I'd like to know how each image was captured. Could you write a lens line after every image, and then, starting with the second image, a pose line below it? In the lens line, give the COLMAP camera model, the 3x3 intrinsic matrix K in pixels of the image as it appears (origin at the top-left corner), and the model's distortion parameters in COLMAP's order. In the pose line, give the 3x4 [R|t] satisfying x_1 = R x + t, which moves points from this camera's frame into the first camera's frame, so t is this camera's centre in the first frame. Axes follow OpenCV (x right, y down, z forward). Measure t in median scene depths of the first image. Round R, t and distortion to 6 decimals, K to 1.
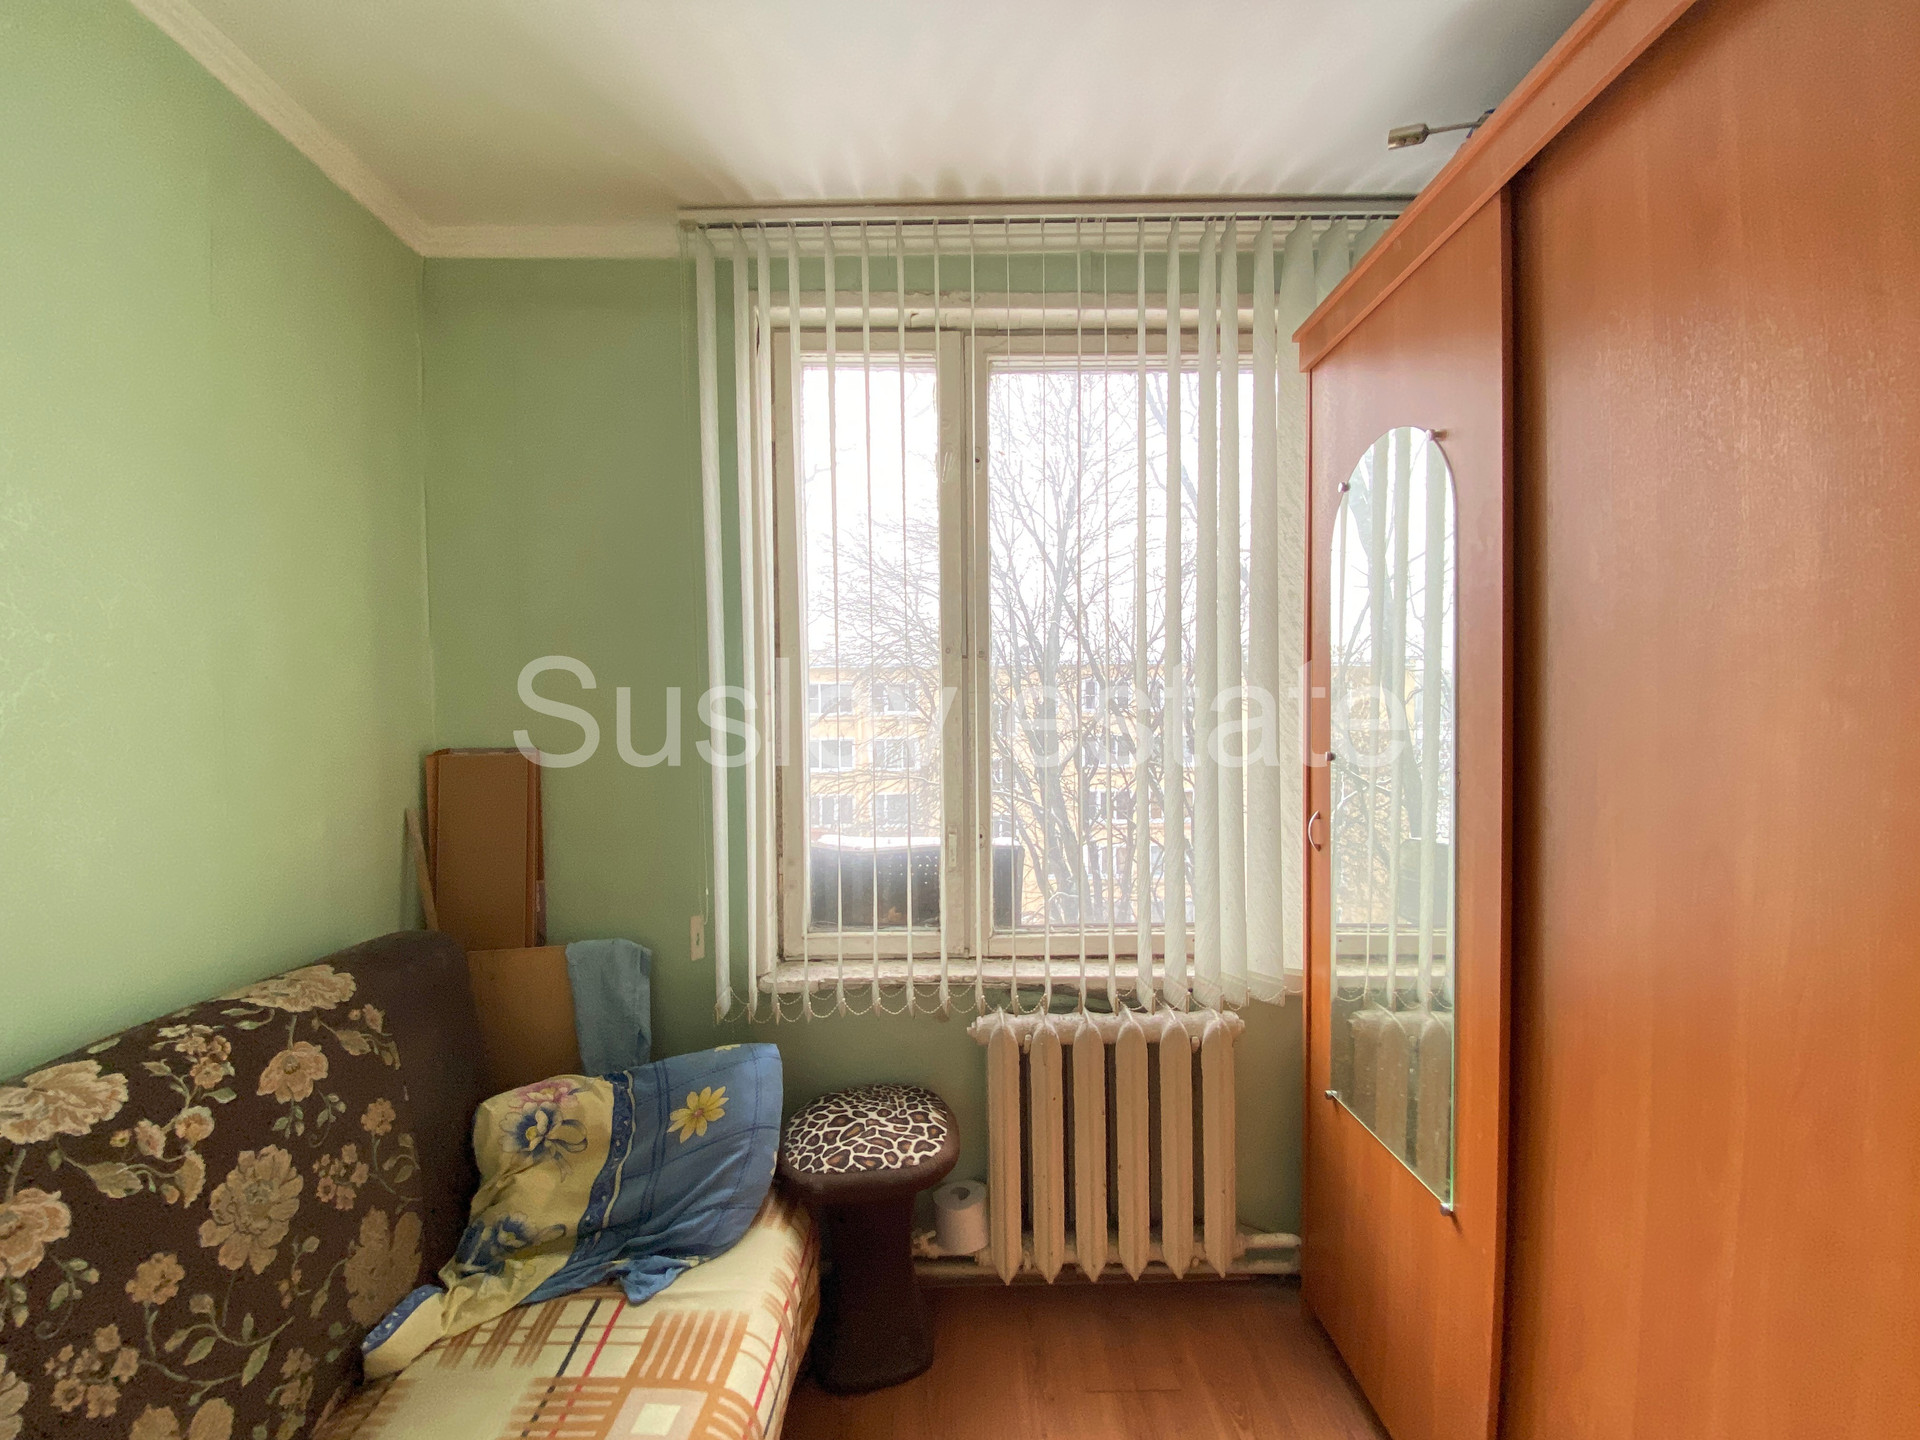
lens RADIAL K [[780.9, 0, 960.0], [0, 780.9, 720.0], [0, 0, 1]] dist [0.001088, -0.010414]
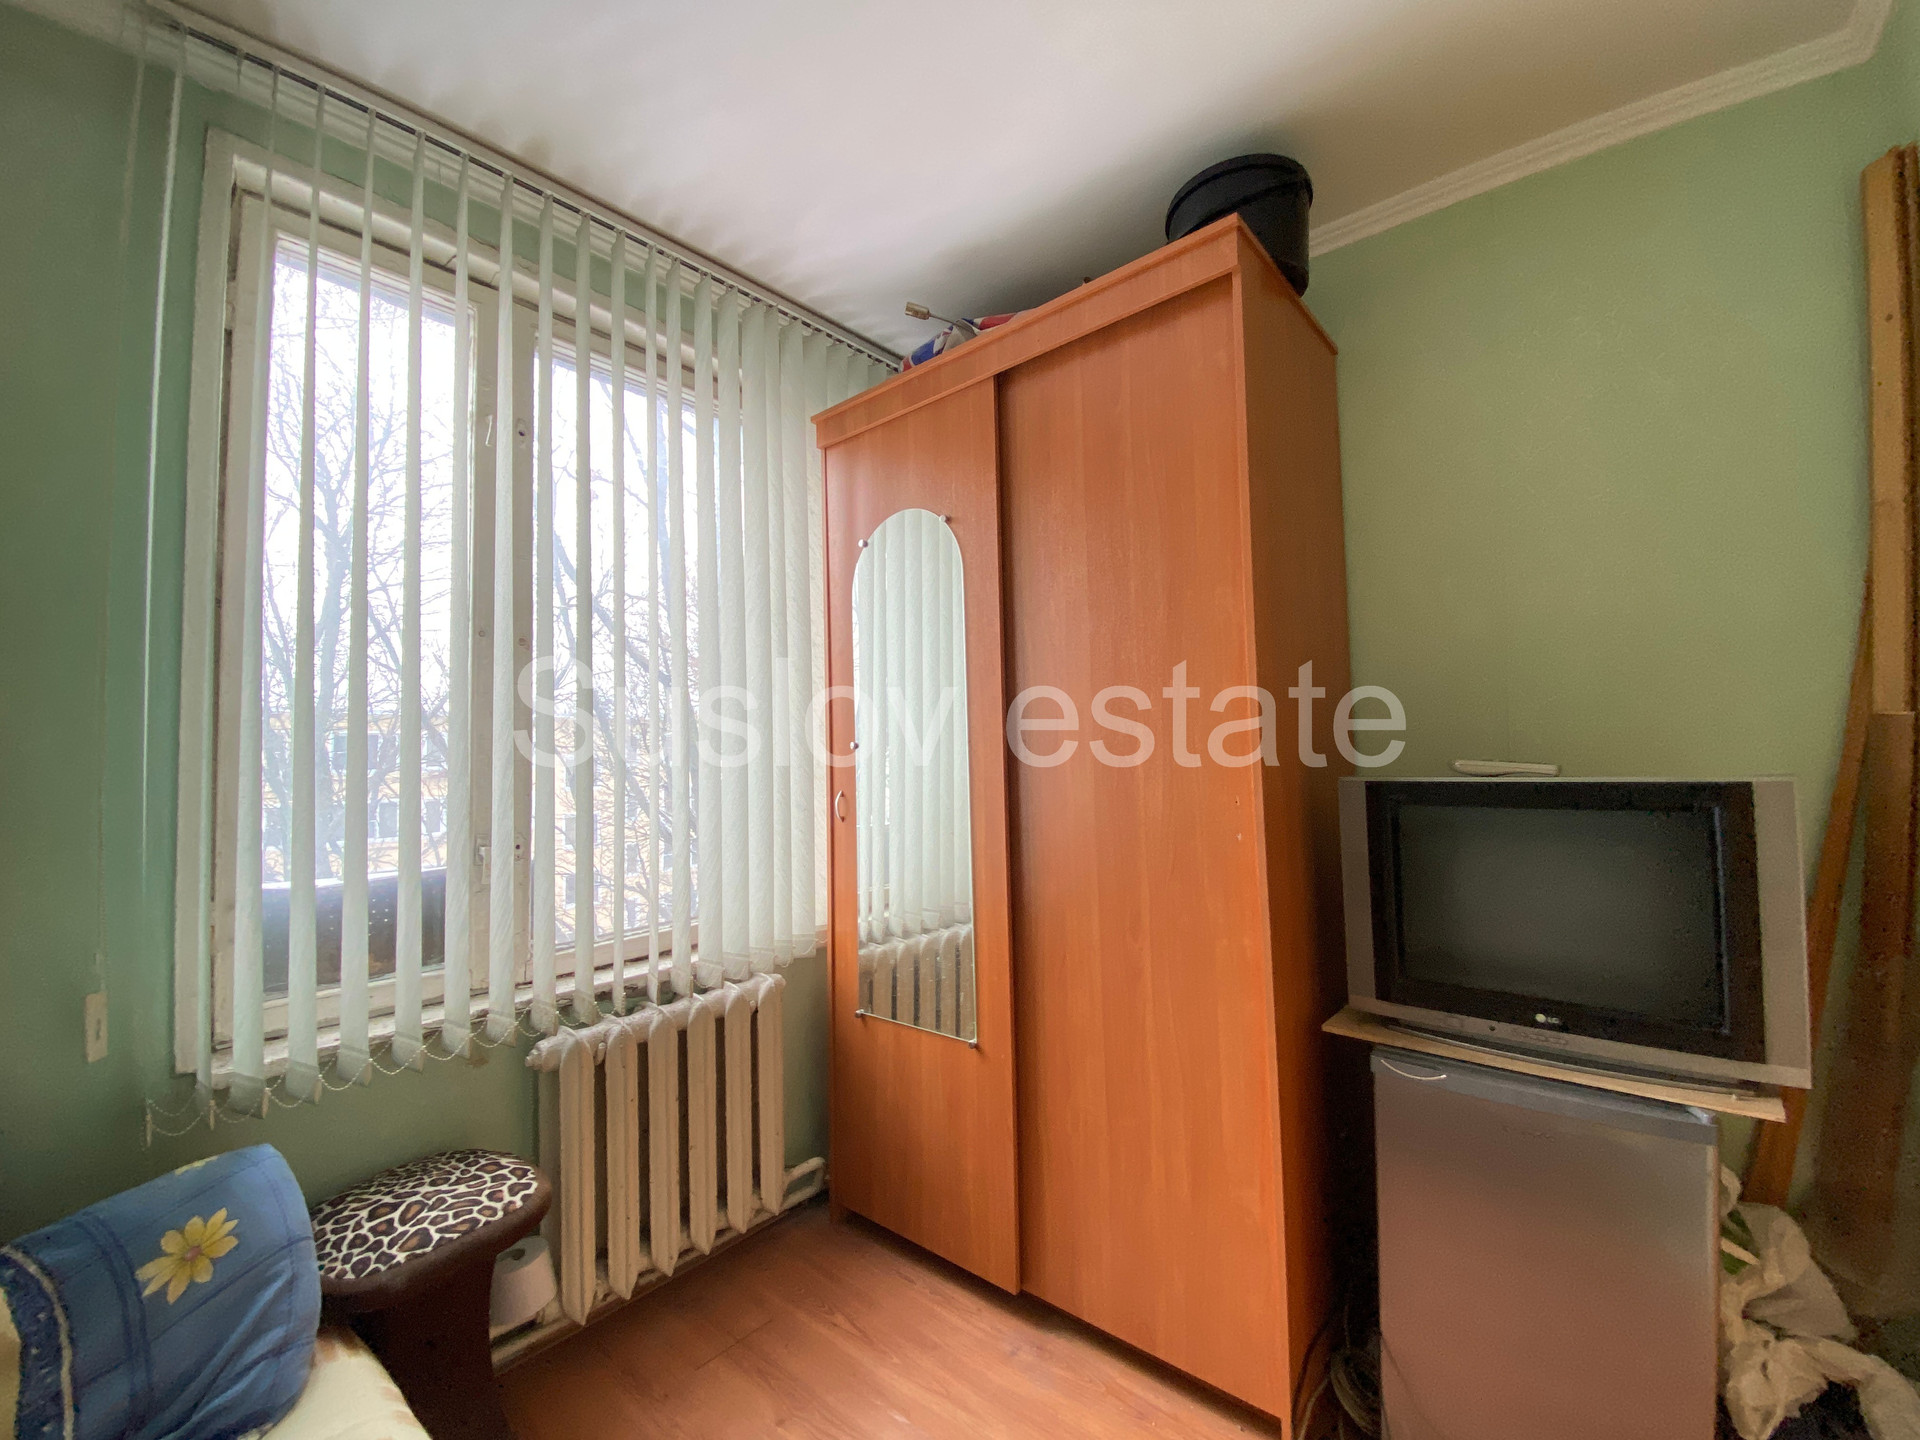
lens RADIAL K [[787.8, 0, 960.0], [0, 787.8, 720.0], [0, 0, 1]] dist [0.021905, -0.021097]
pose [[0.656303, 0.030357, 0.753887, -0.380612], [0.028580, 0.997473, -0.065046, 0.090026], [-0.753956, 0.064236, 0.653777, 0.014093]]
